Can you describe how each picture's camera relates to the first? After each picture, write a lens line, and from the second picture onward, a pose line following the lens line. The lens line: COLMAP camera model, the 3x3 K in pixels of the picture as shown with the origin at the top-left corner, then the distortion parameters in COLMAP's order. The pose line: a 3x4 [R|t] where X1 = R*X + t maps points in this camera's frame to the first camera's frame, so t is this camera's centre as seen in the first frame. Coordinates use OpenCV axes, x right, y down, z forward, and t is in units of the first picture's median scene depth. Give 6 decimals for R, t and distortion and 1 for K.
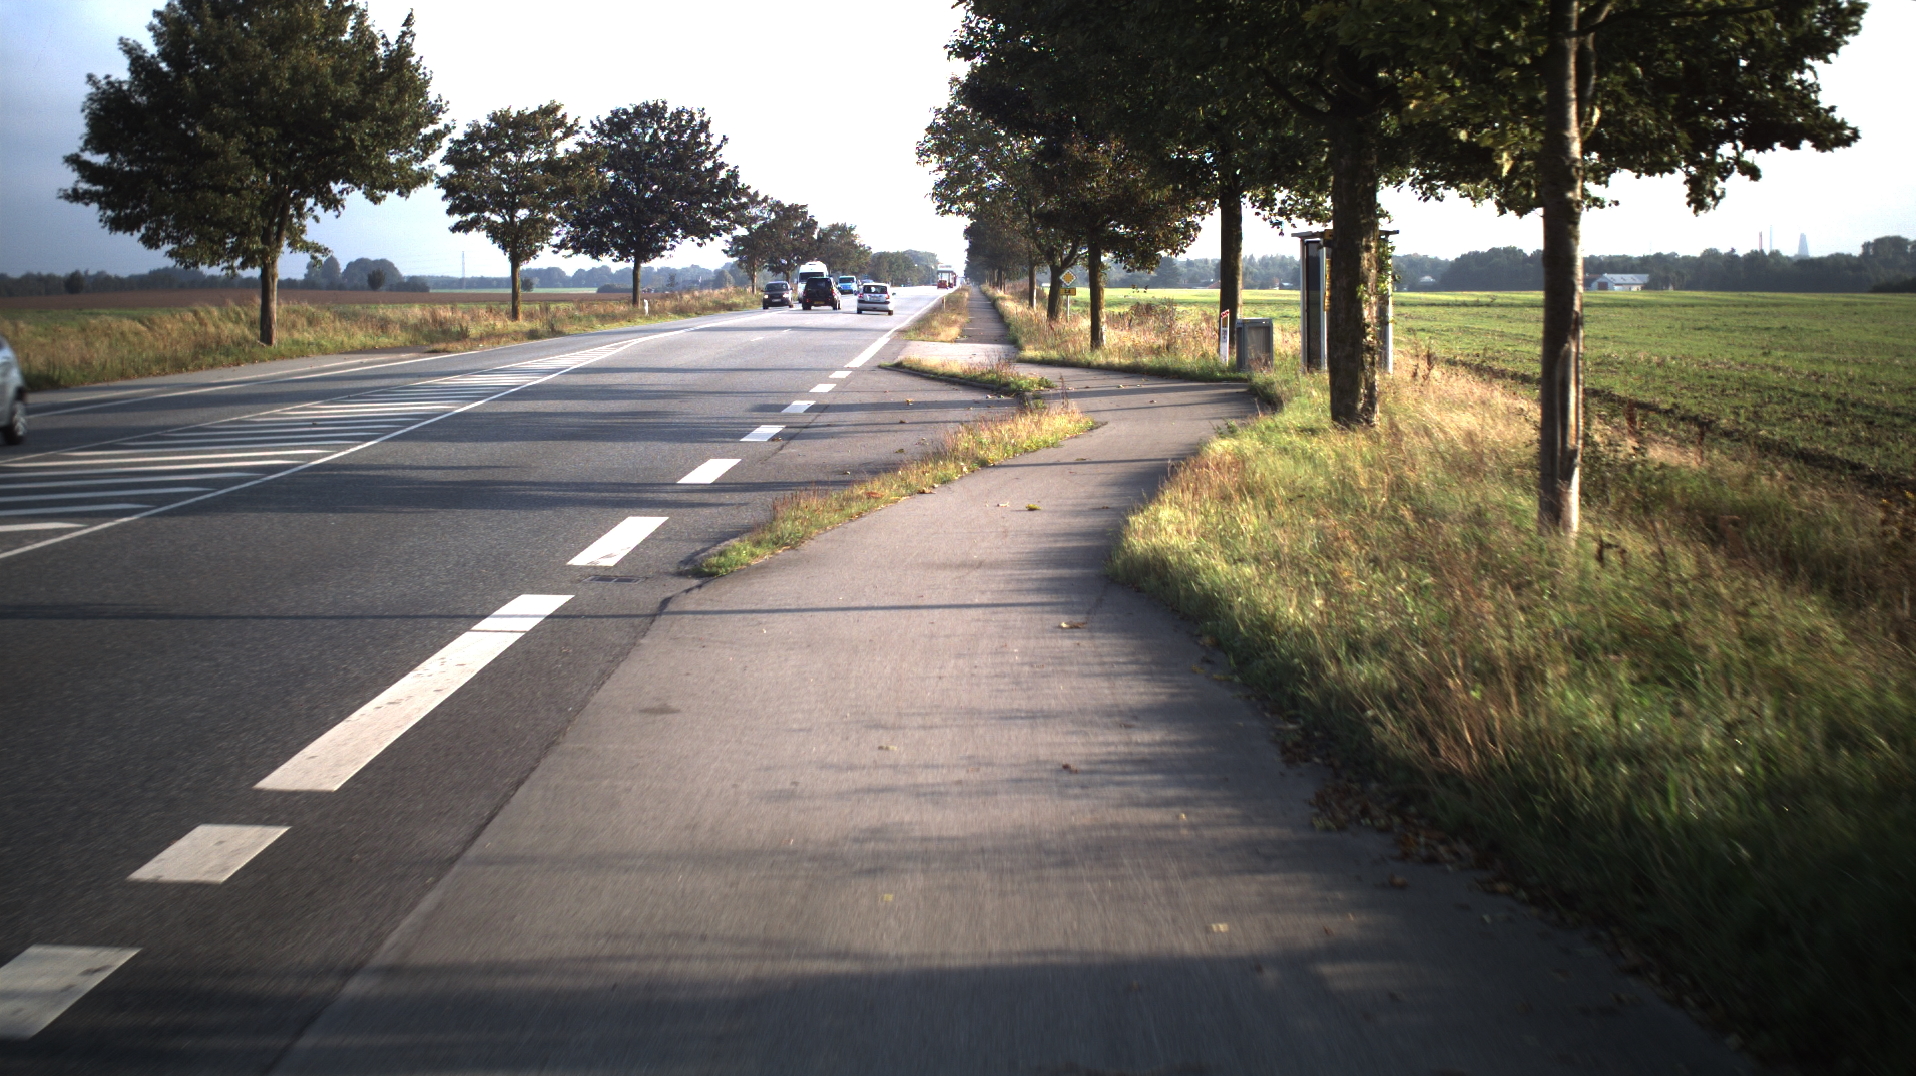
lens RADIAL K [[3493.2, 0, 958.0], [0, 3493.2, 538.0], [0, 0, 1]] dist [-0.290543, 0.415468]
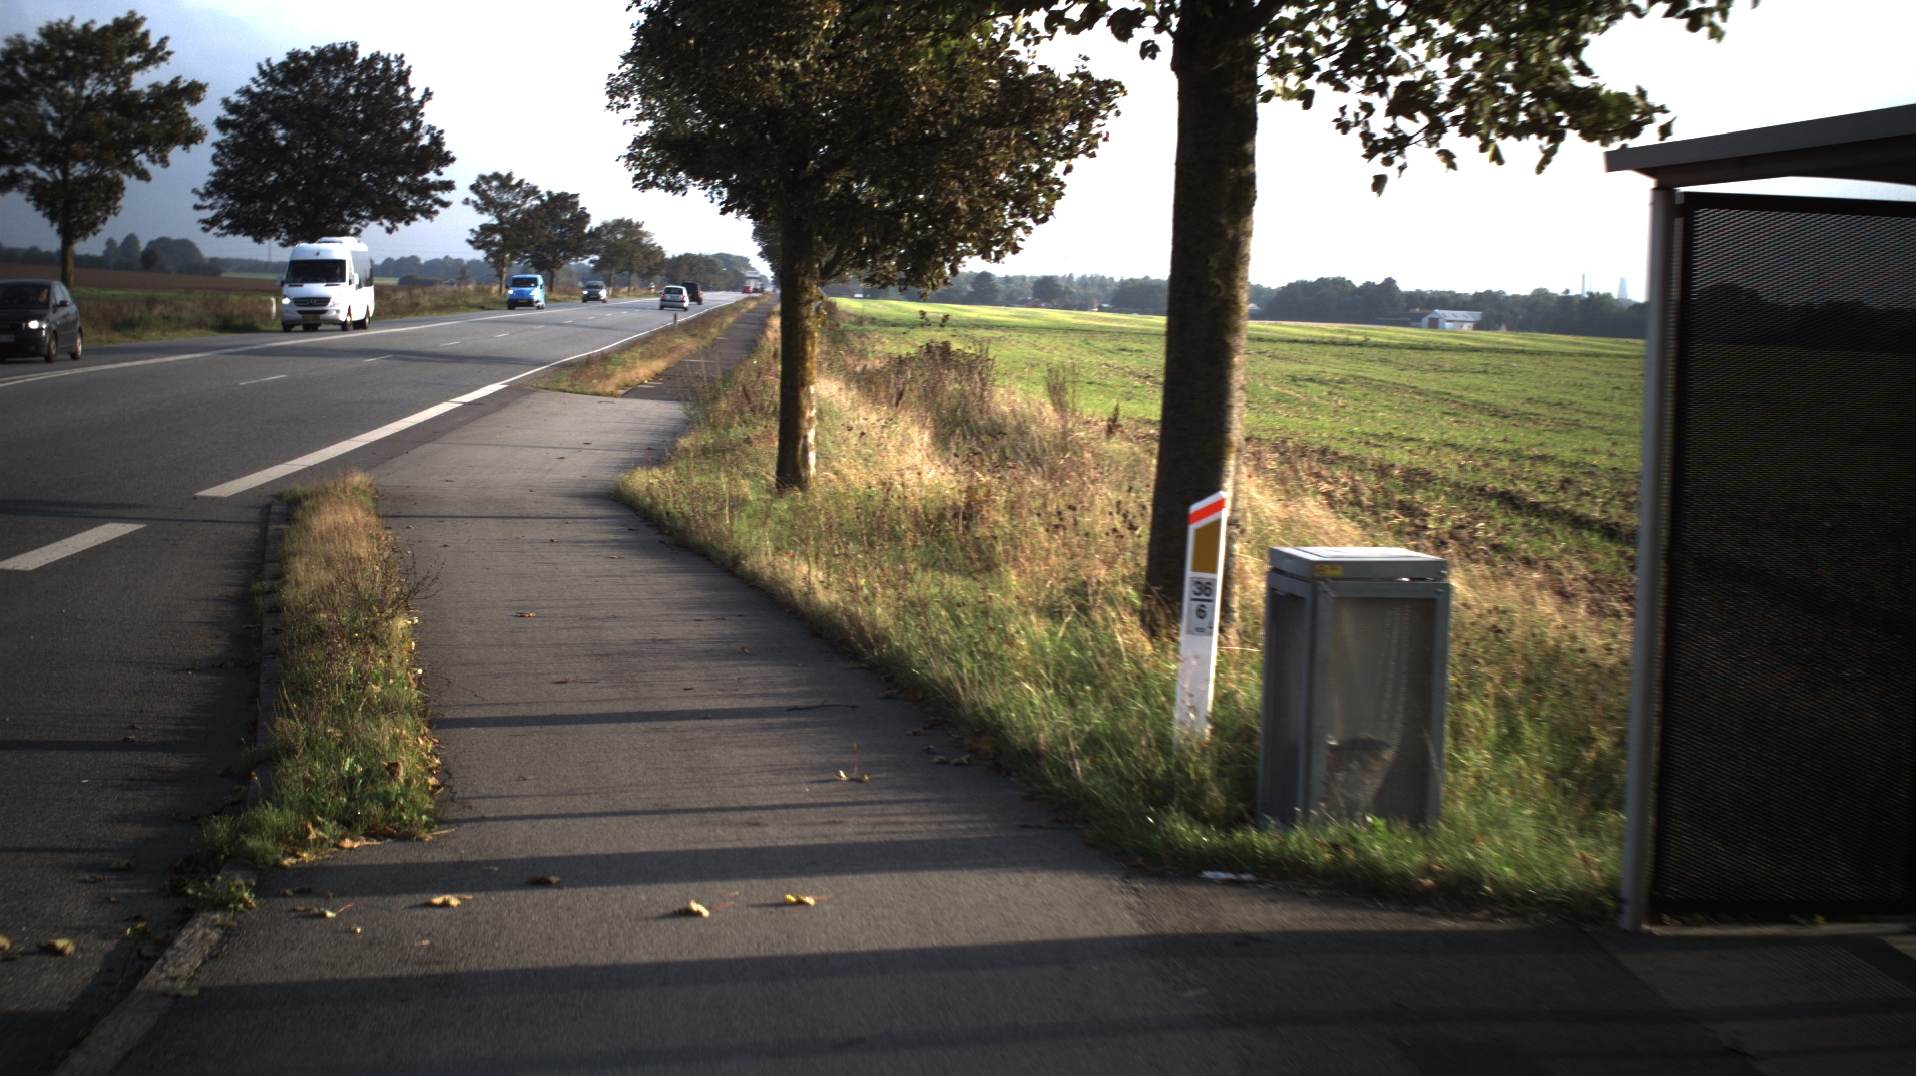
lens RADIAL K [[3493.2, 0, 958.0], [0, 3493.2, 538.0], [0, 0, 1]] dist [-0.290543, 0.415468]
pose [[0.997560, 0.042541, 0.055350, 0.020893], [-0.042379, 0.999093, -0.004101, -0.026682], [-0.055475, 0.001745, 0.998459, 0.338875]]
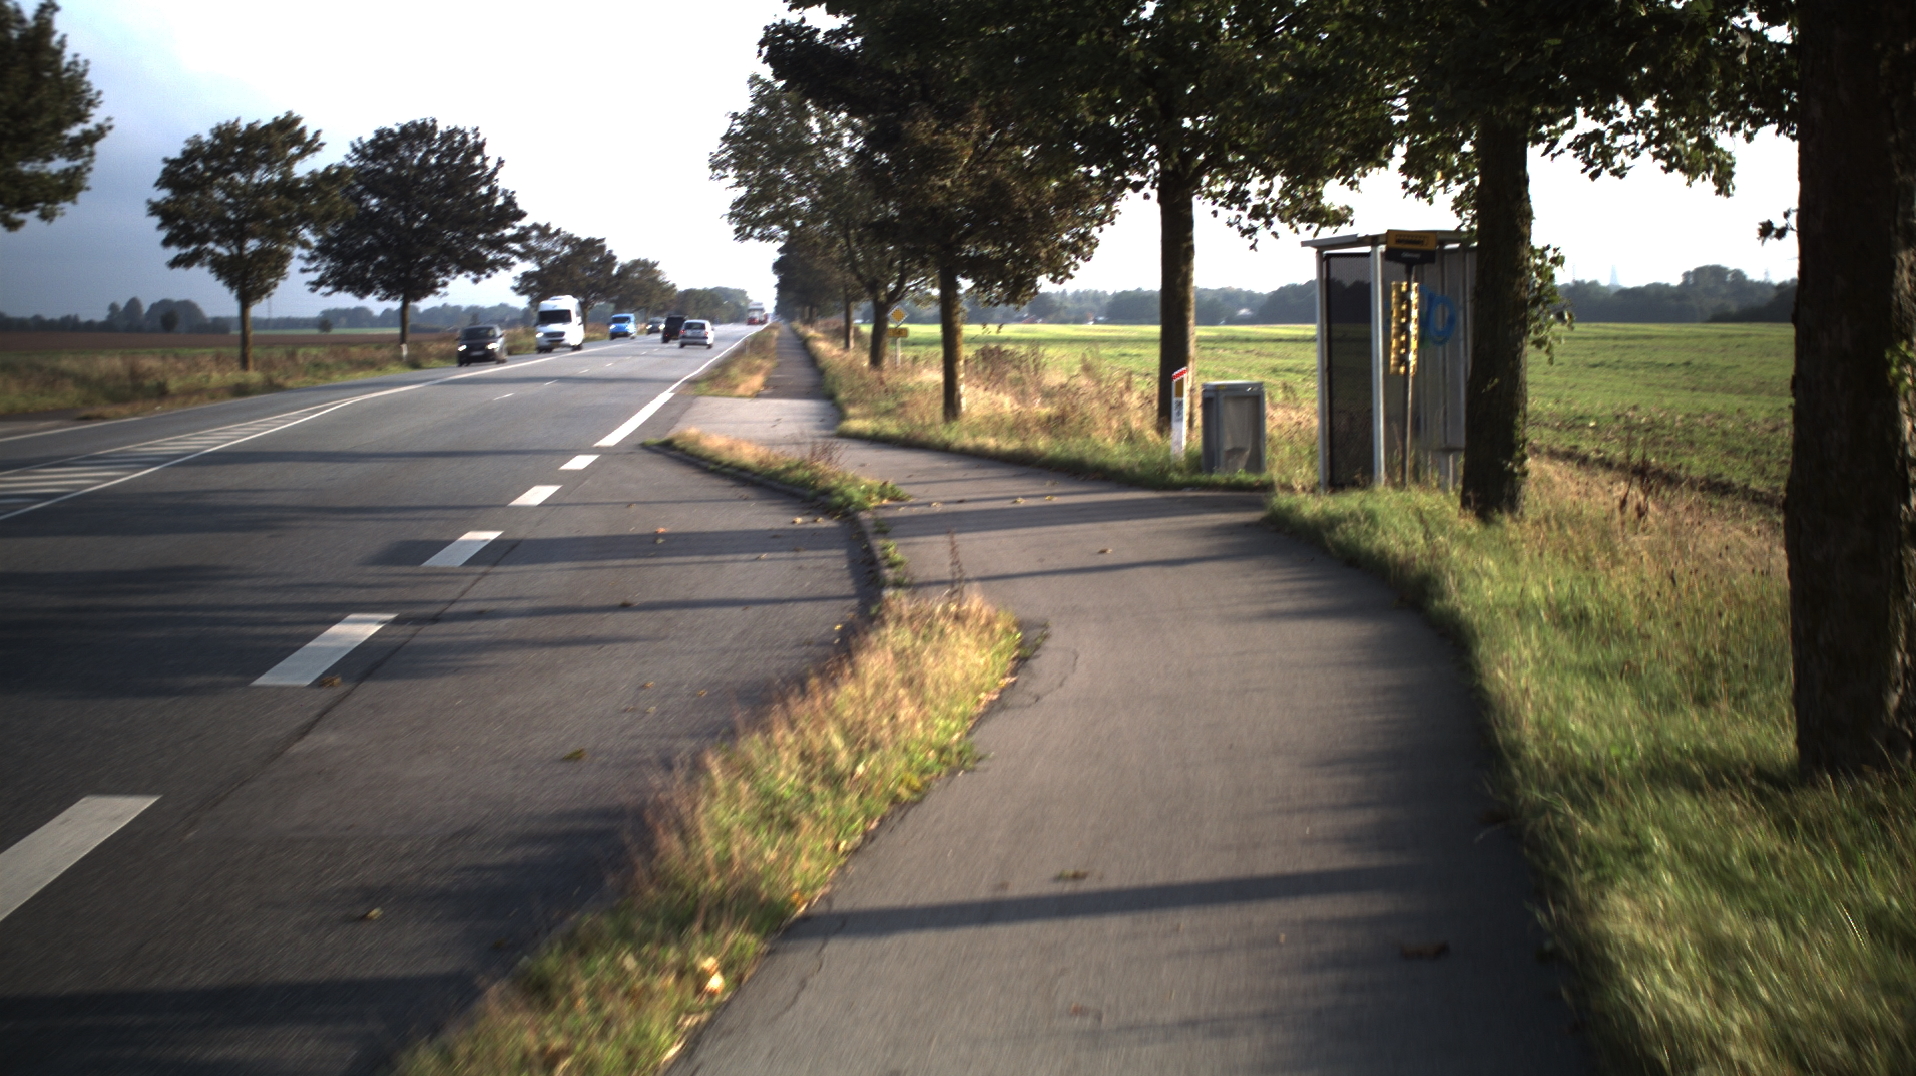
lens RADIAL K [[3493.2, 0, 958.0], [0, 3493.2, 538.0], [0, 0, 1]] dist [-0.290543, 0.415468]
pose [[0.998520, -0.009334, 0.053582, 0.001774], [0.009888, 0.999900, -0.010098, -0.012963], [-0.053483, 0.010613, 0.998512, 0.169498]]
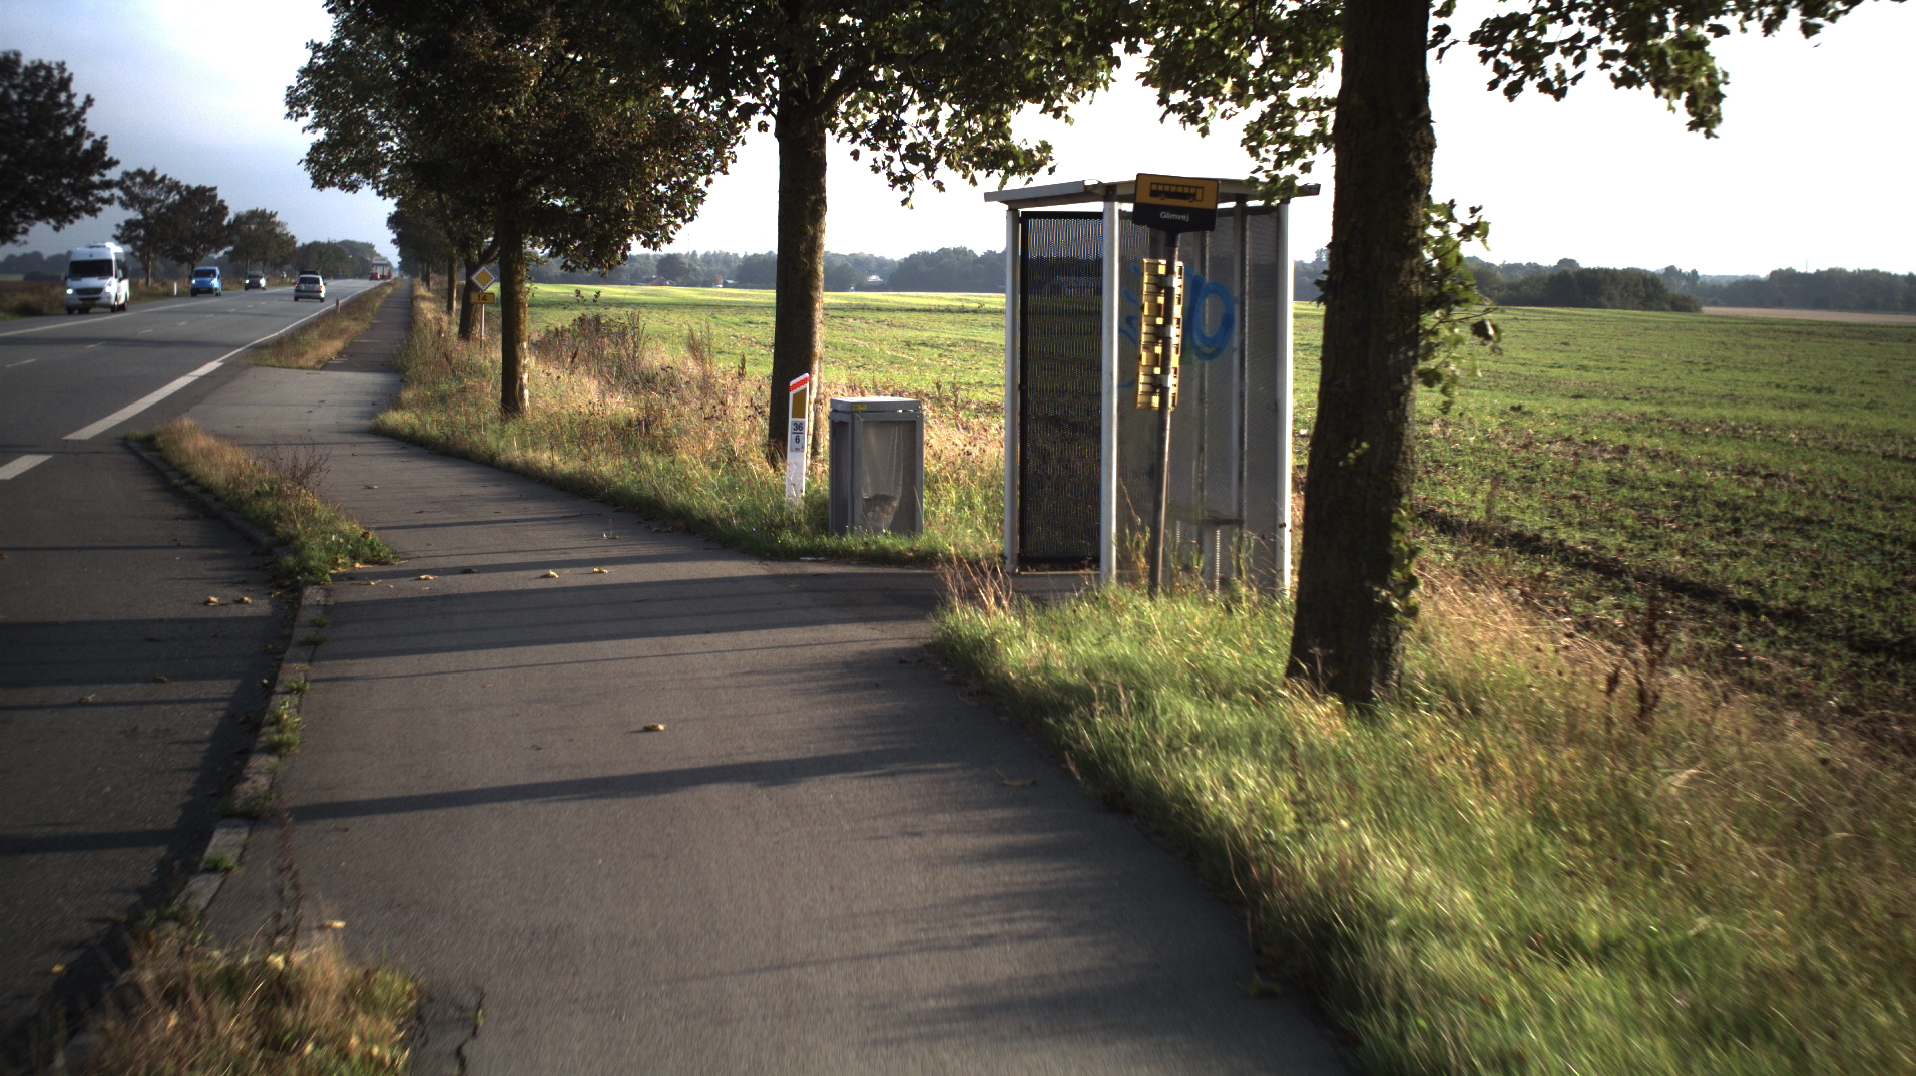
lens RADIAL K [[3493.2, 0, 958.0], [0, 3493.2, 538.0], [0, 0, 1]] dist [-0.290543, 0.415468]
pose [[0.986999, 0.010036, 0.160414, 0.012156], [-0.010210, 0.999948, 0.000264, -0.020107], [-0.160403, -0.001898, 0.987050, 0.253457]]
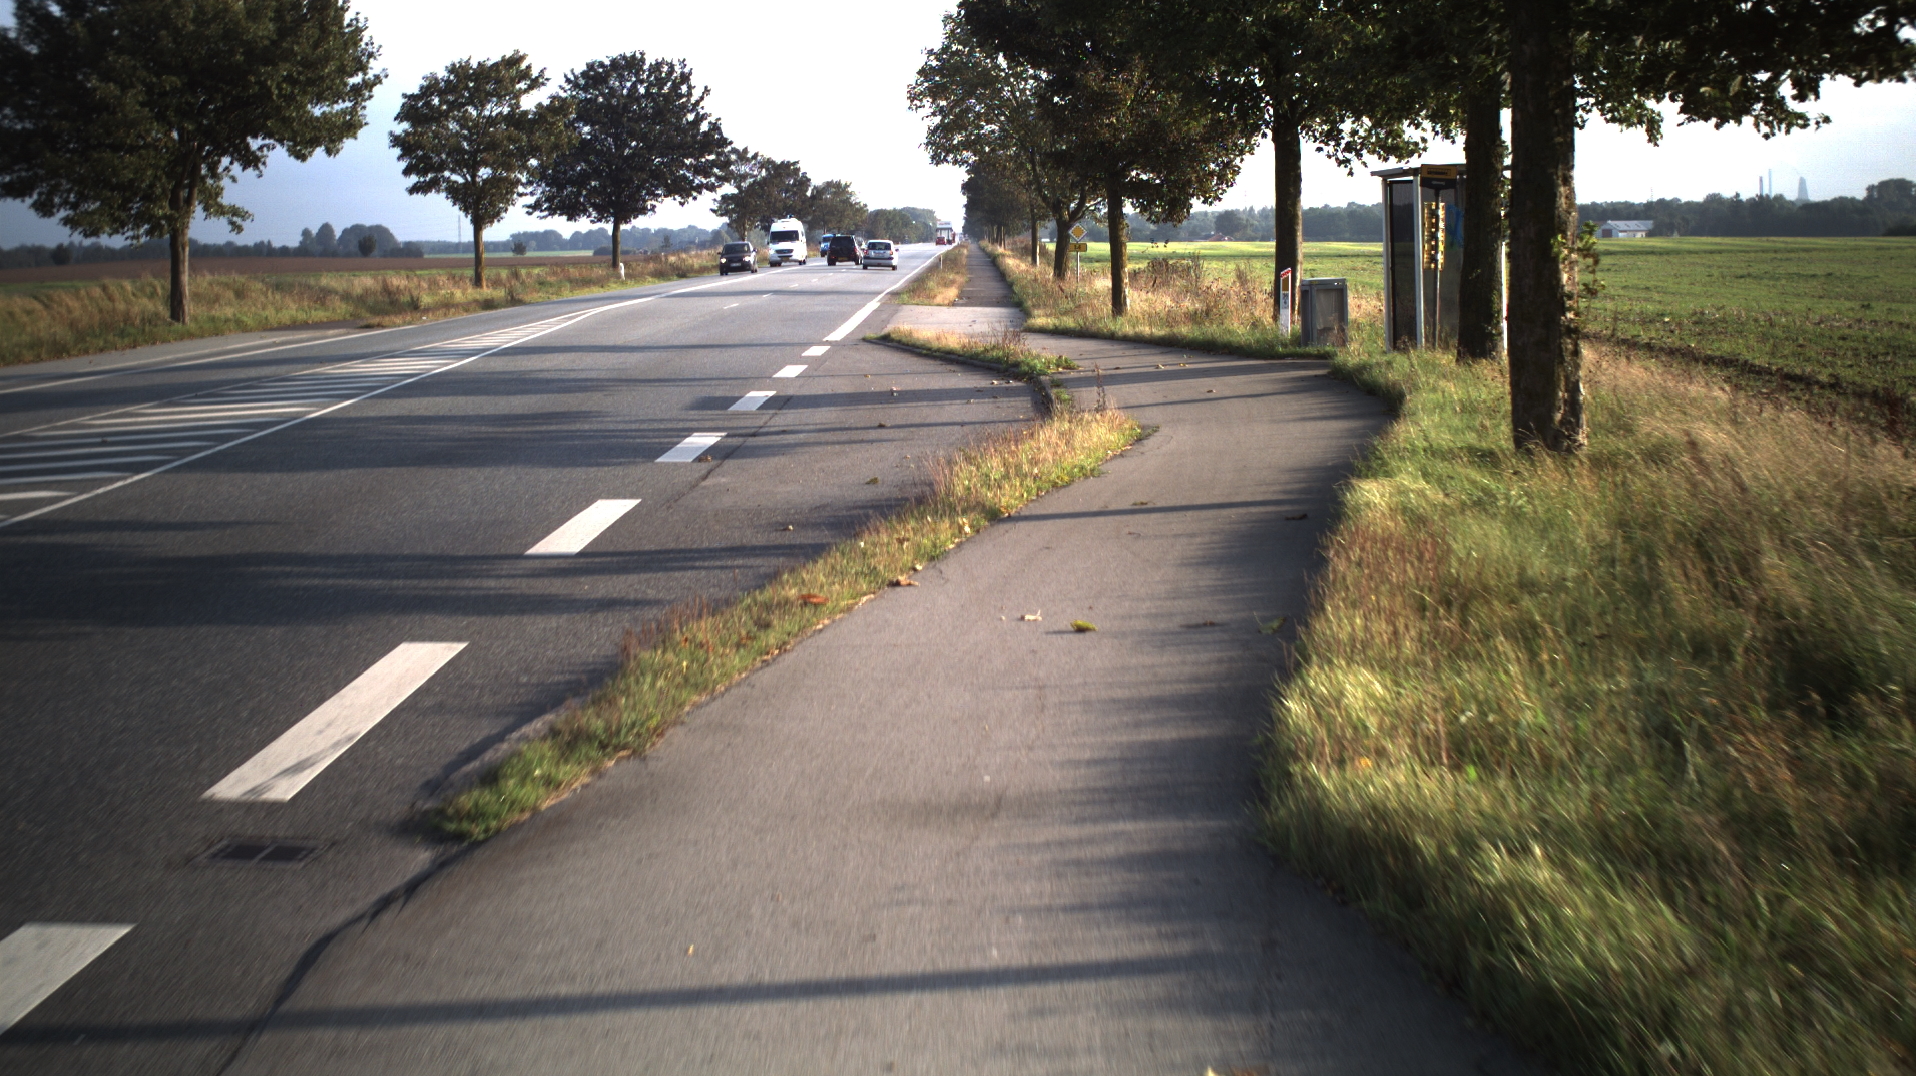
lens RADIAL K [[3493.2, 0, 958.0], [0, 3493.2, 538.0], [0, 0, 1]] dist [-0.290543, 0.415468]
pose [[0.999880, -0.015434, -0.000938, 0.000286], [0.015444, 0.999804, 0.012408, -0.006249], [0.000746, -0.012421, 0.999923, 0.085155]]
